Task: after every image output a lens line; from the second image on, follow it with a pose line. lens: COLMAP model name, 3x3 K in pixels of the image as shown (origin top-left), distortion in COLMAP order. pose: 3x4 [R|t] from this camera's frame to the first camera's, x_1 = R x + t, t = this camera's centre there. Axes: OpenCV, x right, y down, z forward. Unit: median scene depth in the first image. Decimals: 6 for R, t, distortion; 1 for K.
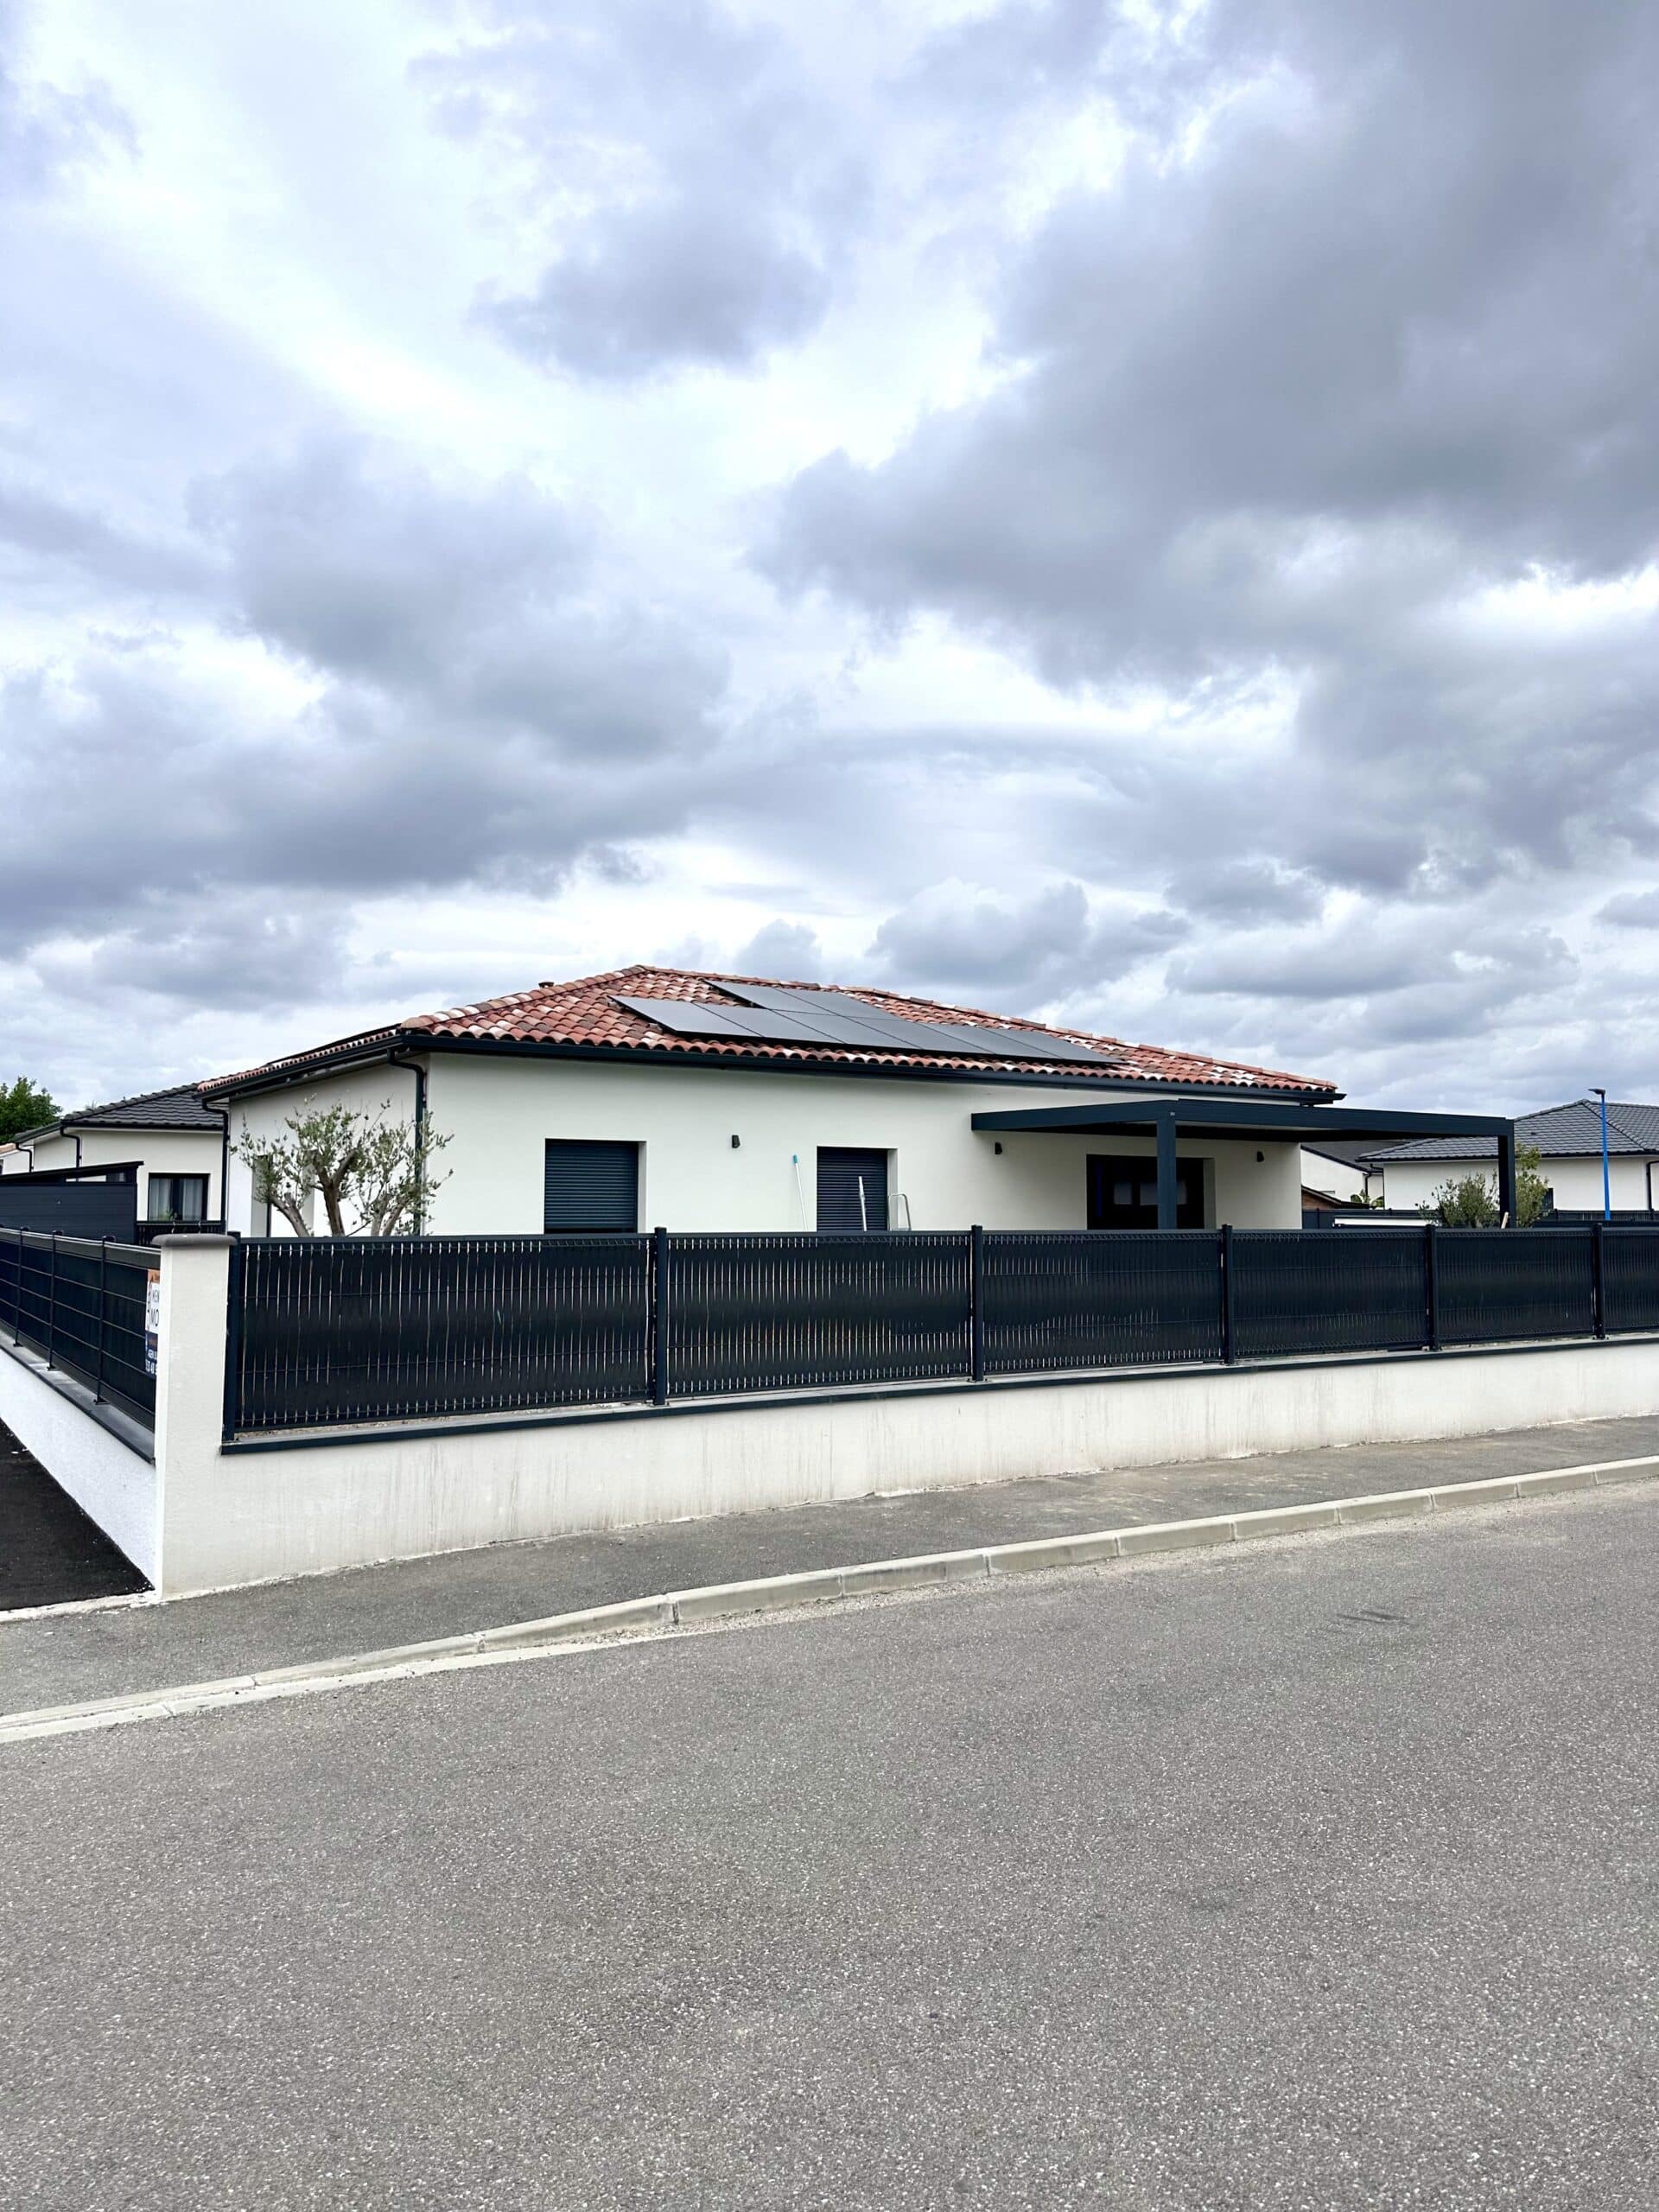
lens RADIAL K [[1562.5, 0, 810.1], [0, 1562.5, 1052.2], [0, 0, 1]] dist [0.058859, -0.010540]
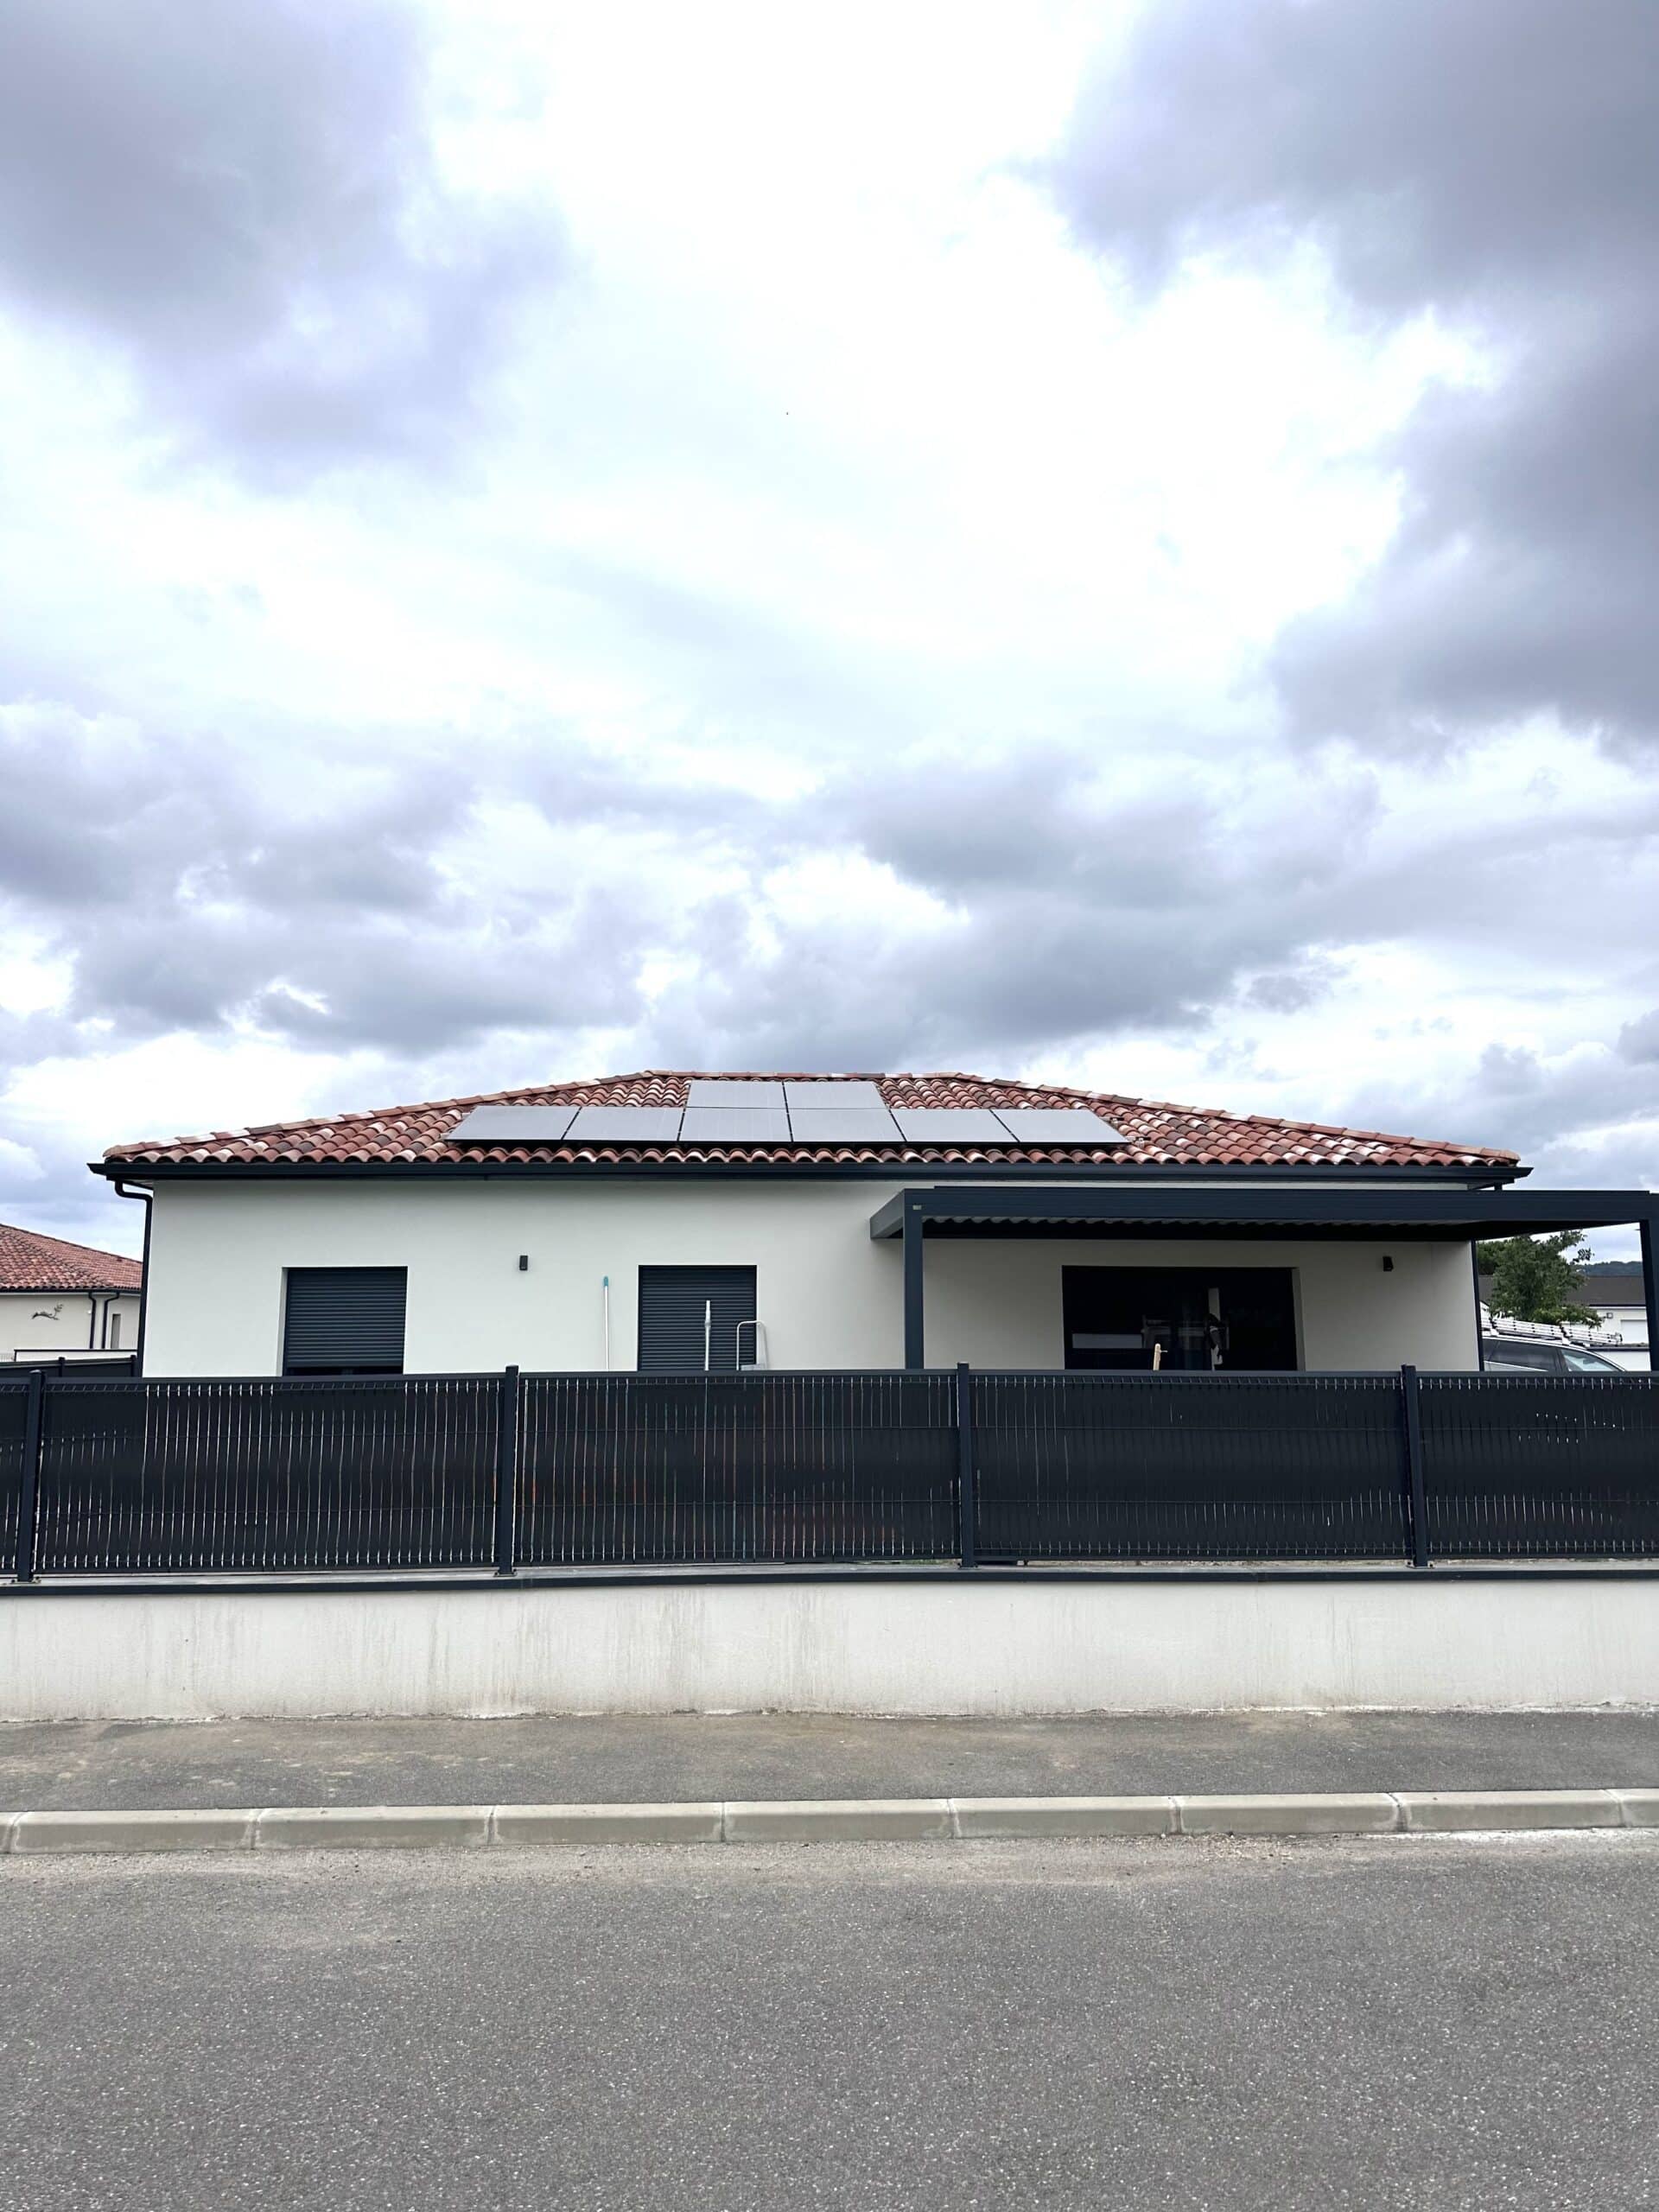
lens RADIAL K [[1562.5, 0, 814.2], [0, 1562.5, 1102.0], [0, 0, 1]] dist [0.058859, -0.010540]
pose [[0.863289, -0.080700, -0.498216, 0.500142], [0.053468, 0.996202, -0.068716, 0.034722], [0.501869, 0.032683, 0.864326, 0.326259]]
